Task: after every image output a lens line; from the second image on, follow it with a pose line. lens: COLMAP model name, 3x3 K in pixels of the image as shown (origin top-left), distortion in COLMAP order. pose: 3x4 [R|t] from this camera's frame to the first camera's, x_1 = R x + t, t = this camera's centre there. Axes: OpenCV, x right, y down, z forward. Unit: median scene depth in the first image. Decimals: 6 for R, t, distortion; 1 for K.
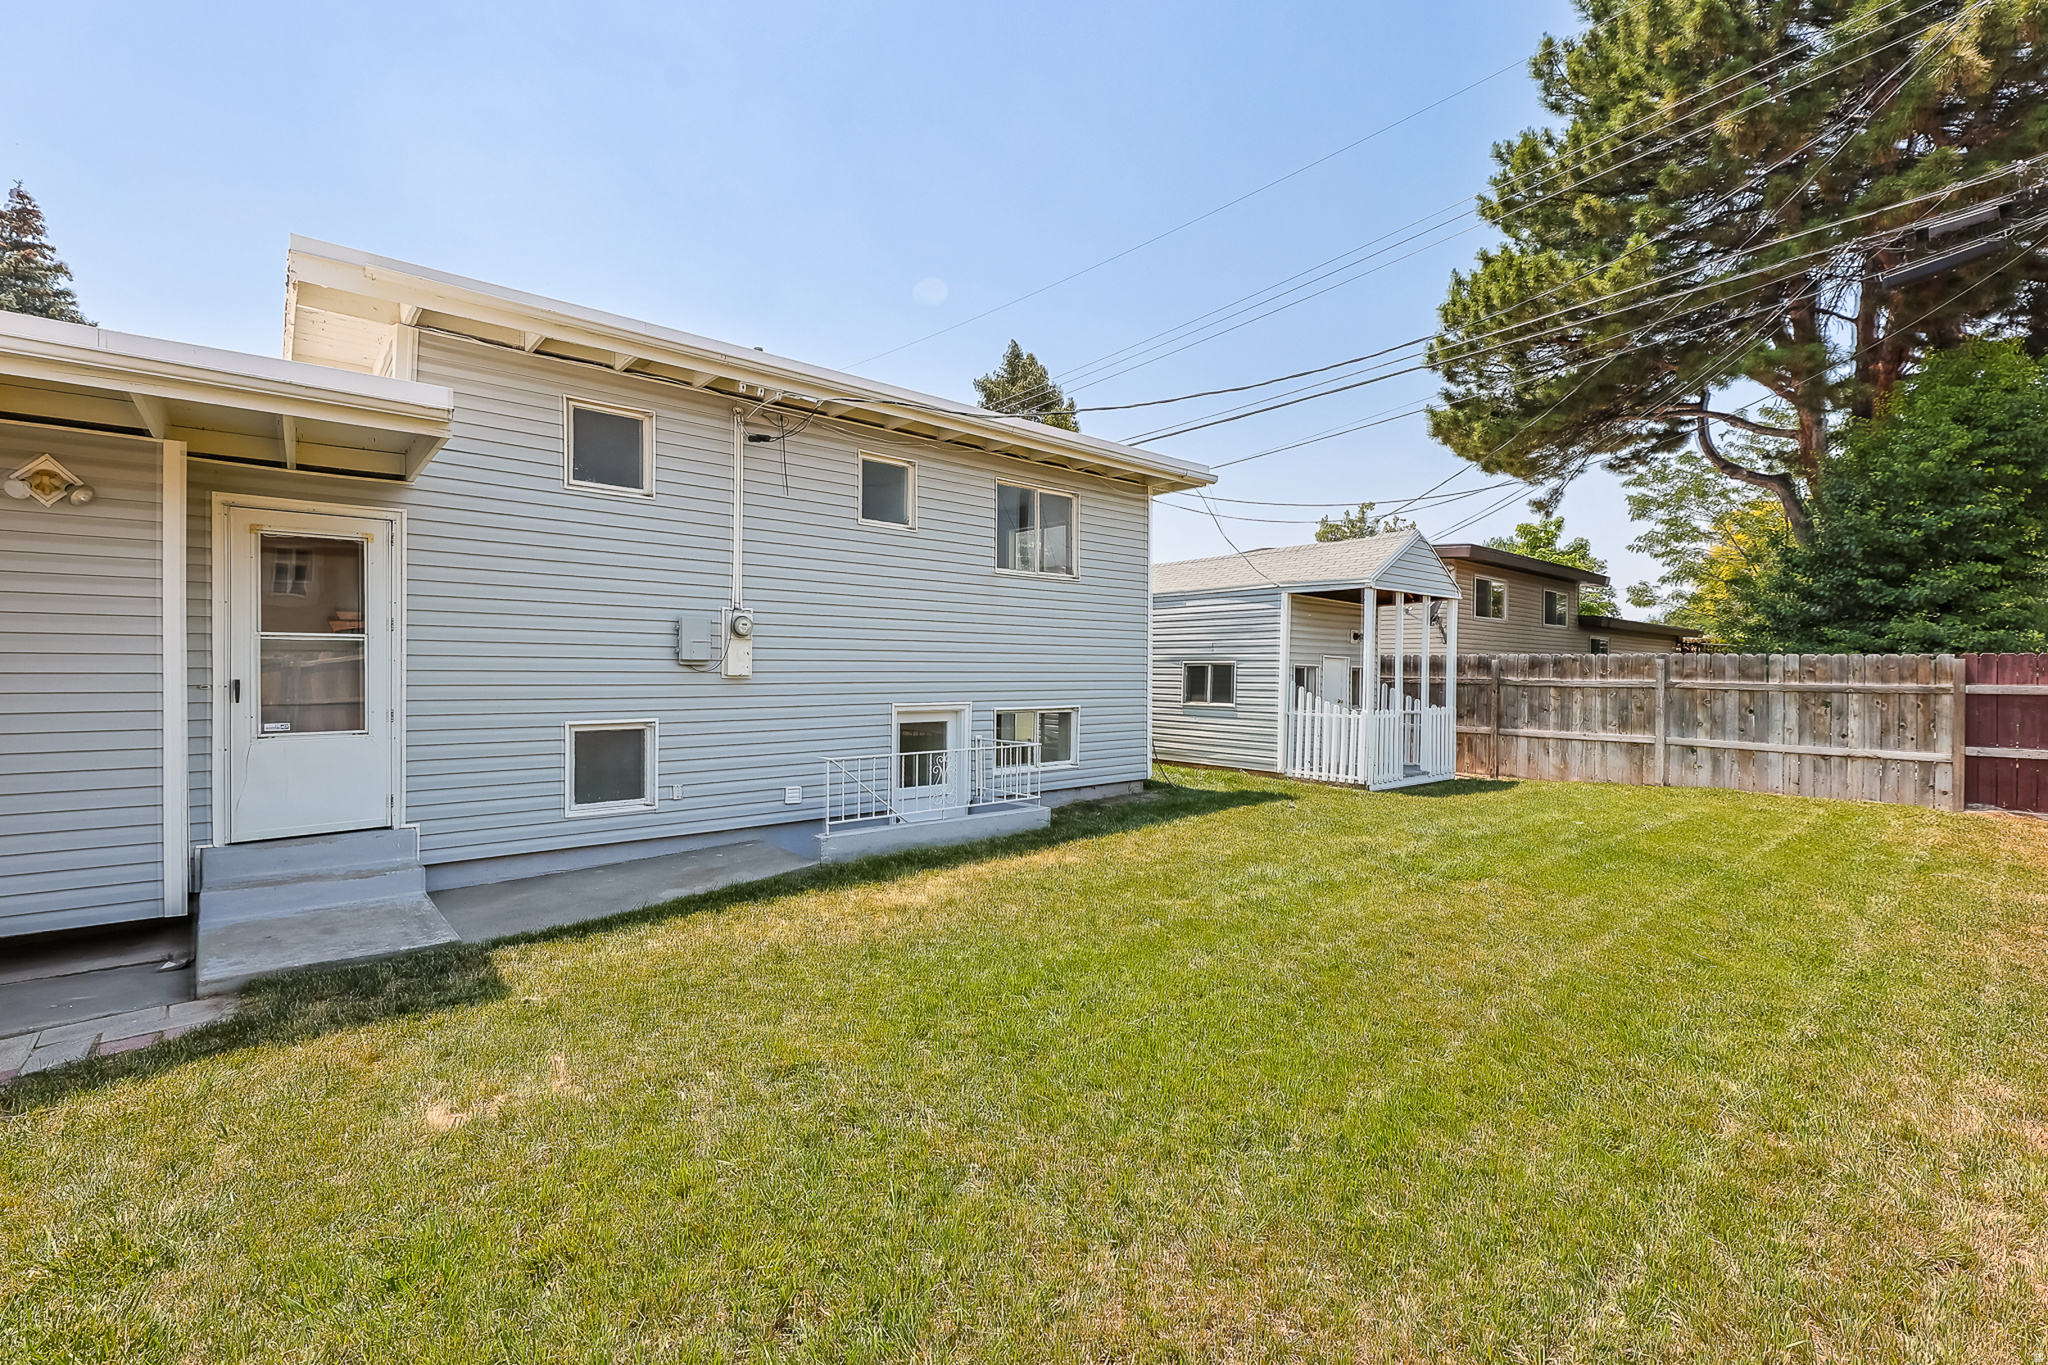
lens RADIAL K [[877.5, 0, 1030.8], [0, 877.5, 683.7], [0, 0, 1]] dist [-0.001249, -0.000221]
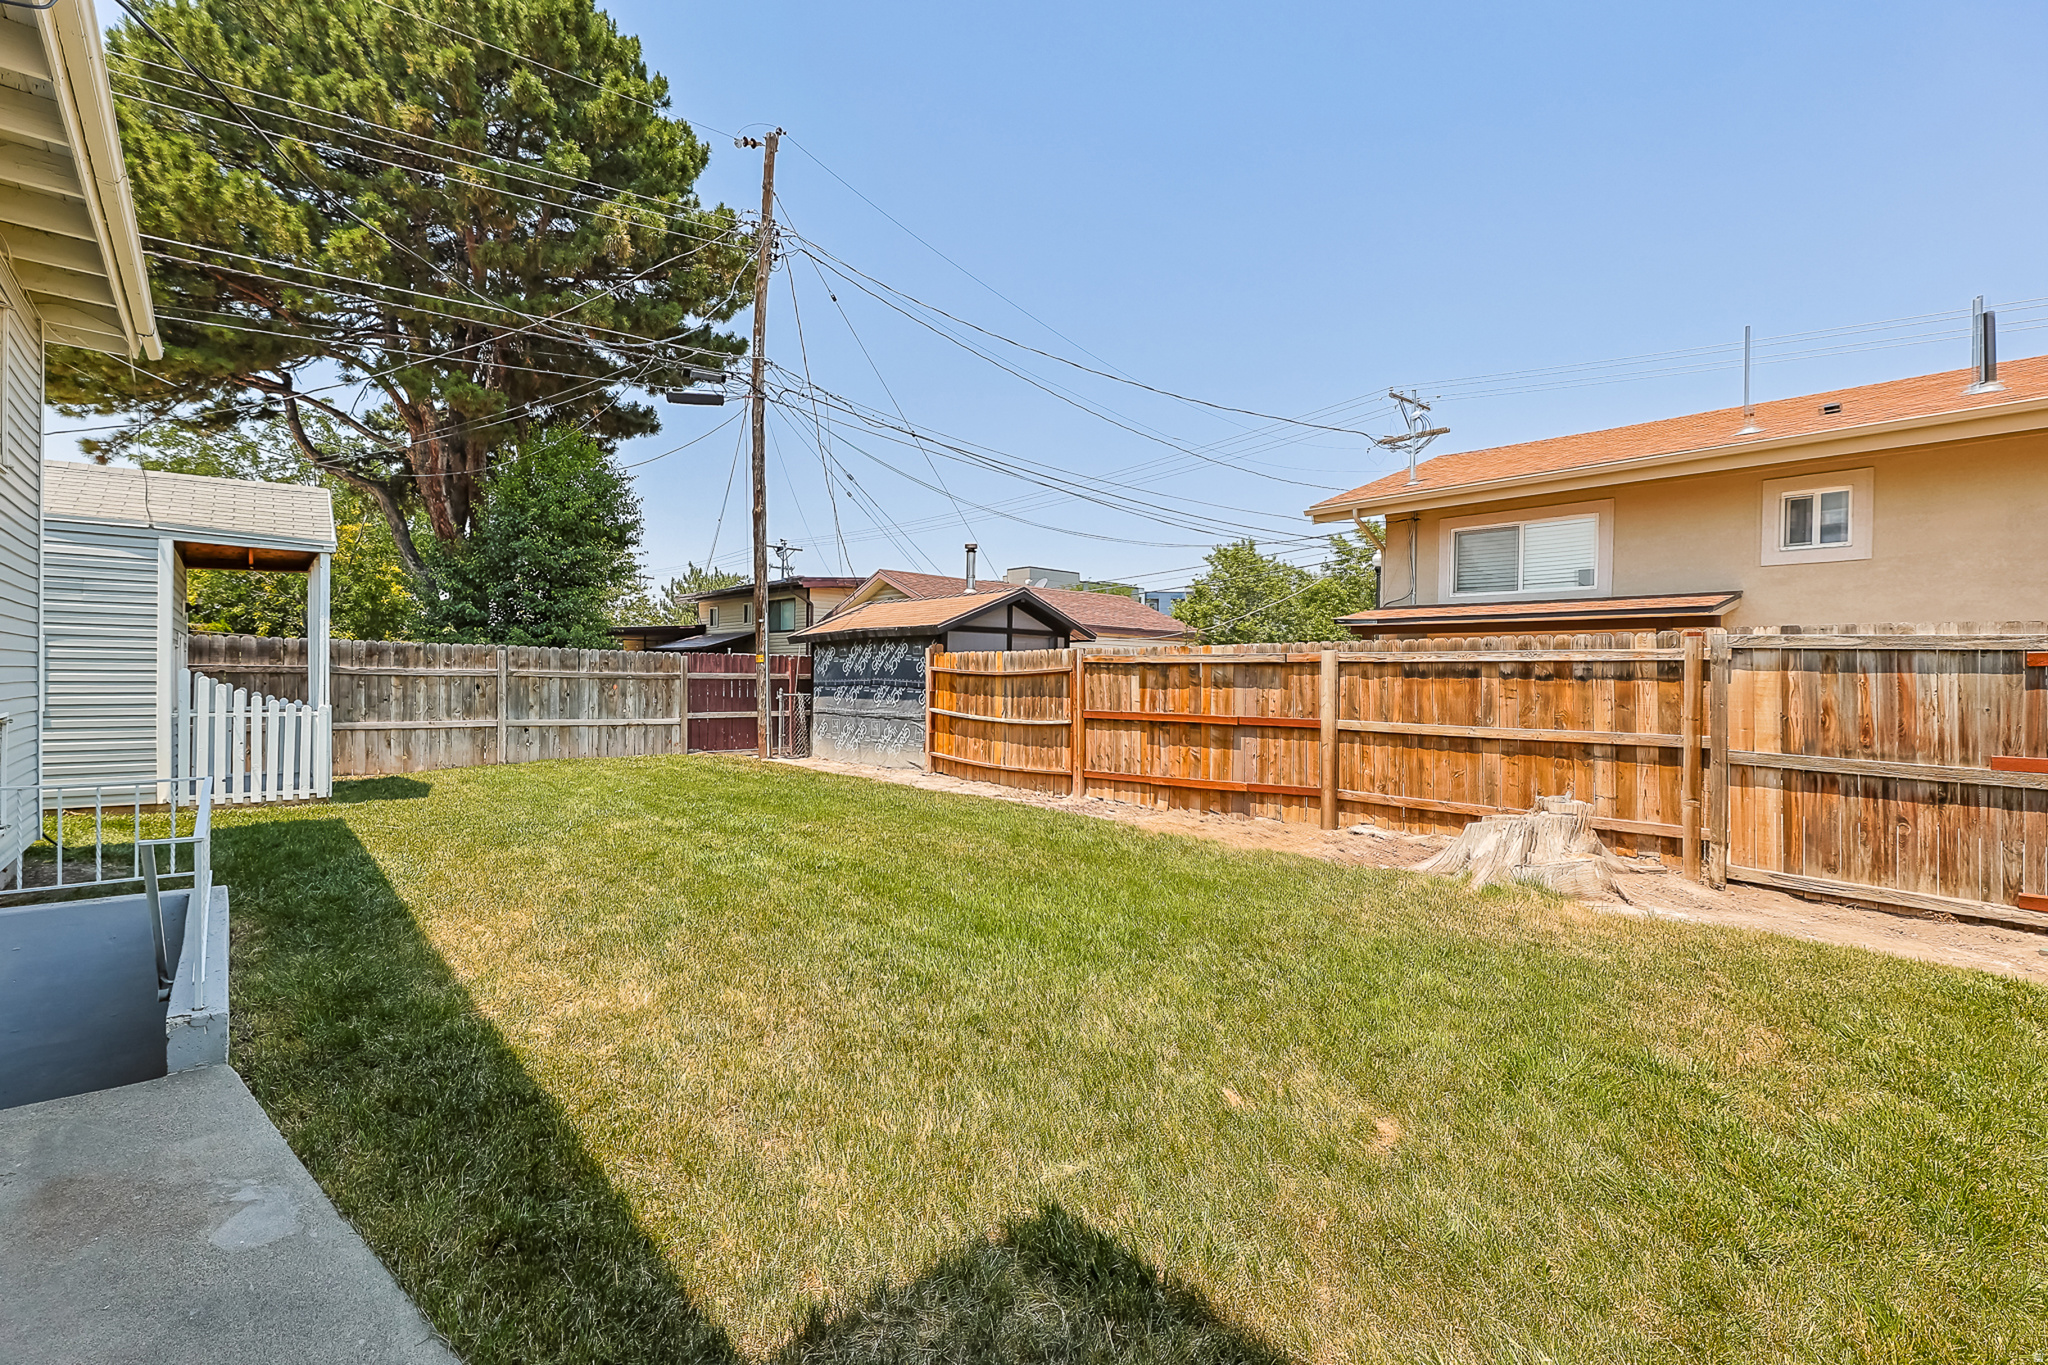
lens RADIAL K [[877.5, 0, 1030.8], [0, 877.5, 683.7], [0, 0, 1]] dist [-0.001249, -0.000221]
pose [[-0.016985, -0.012996, 0.999771, -0.391990], [0.000811, 0.999915, 0.013012, 0.000291], [-0.999855, 0.001032, -0.016973, 0.330881]]
